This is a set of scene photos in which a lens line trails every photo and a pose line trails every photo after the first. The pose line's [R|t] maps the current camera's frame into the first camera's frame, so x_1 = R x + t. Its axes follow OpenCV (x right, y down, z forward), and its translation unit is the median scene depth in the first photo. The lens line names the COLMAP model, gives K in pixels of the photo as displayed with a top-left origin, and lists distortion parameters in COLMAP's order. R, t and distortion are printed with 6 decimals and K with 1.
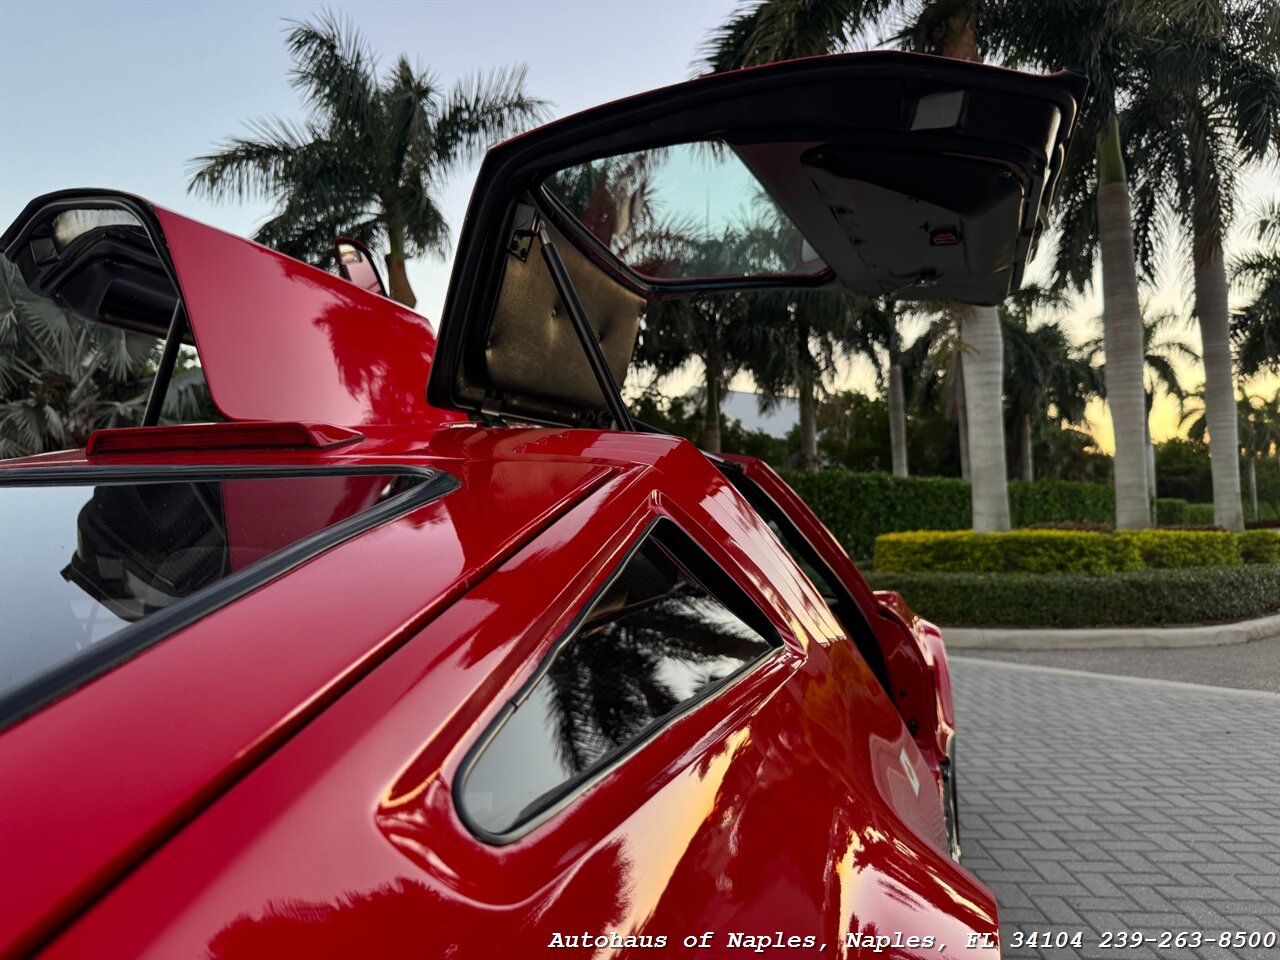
lens RADIAL K [[954.6, 0, 615.2], [0, 954.6, 479.1], [0, 0, 1]] dist [0.073427, -0.101348]
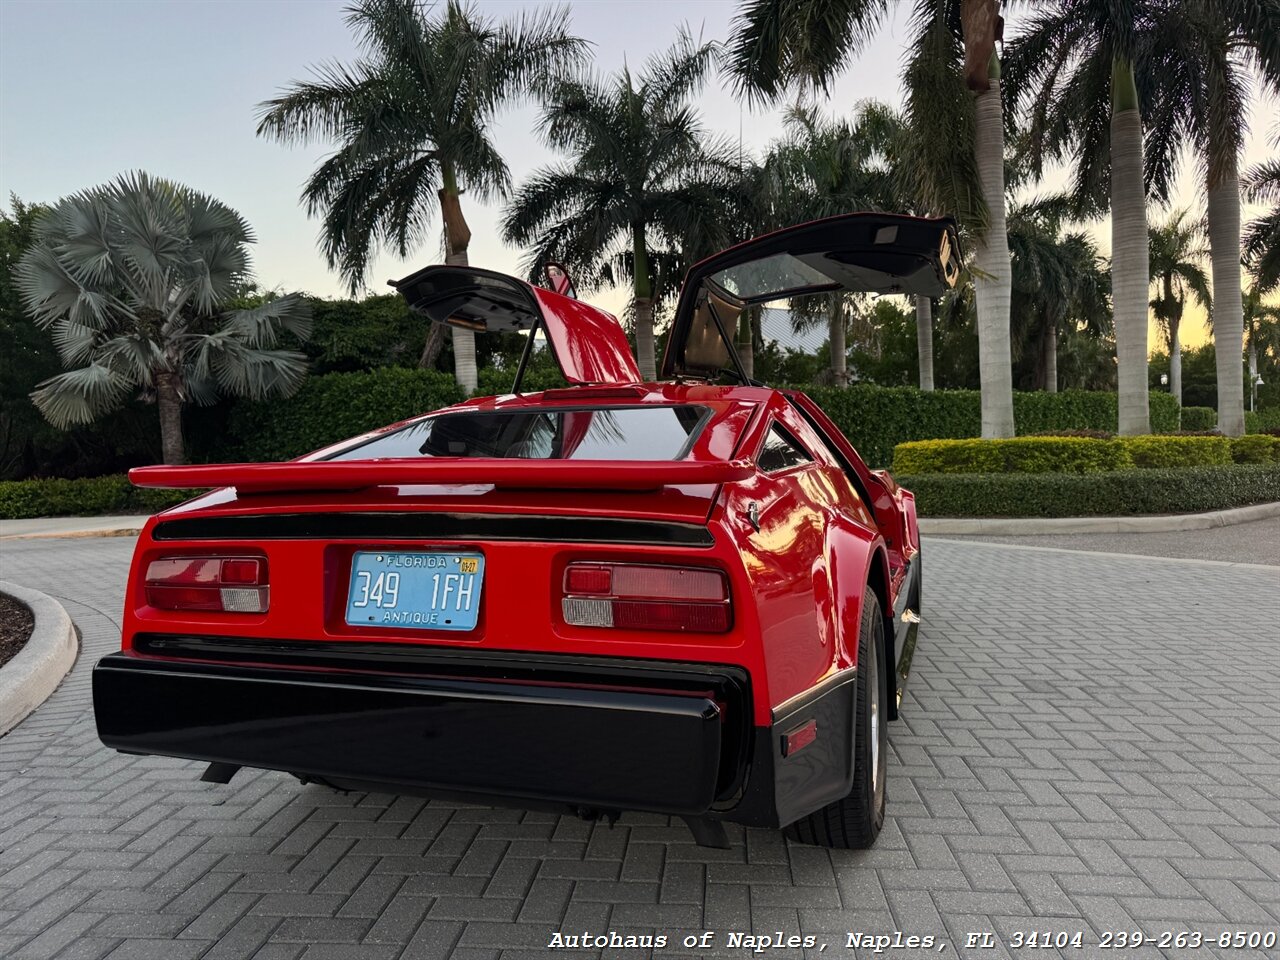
lens RADIAL K [[954.6, 0, 615.2], [0, 954.6, 479.1], [0, 0, 1]] dist [0.073427, -0.101348]
pose [[0.999440, -0.013713, -0.030516, -0.018358], [0.016274, 0.996221, 0.085311, -0.001748], [0.029231, -0.085760, 0.995887, -0.101979]]
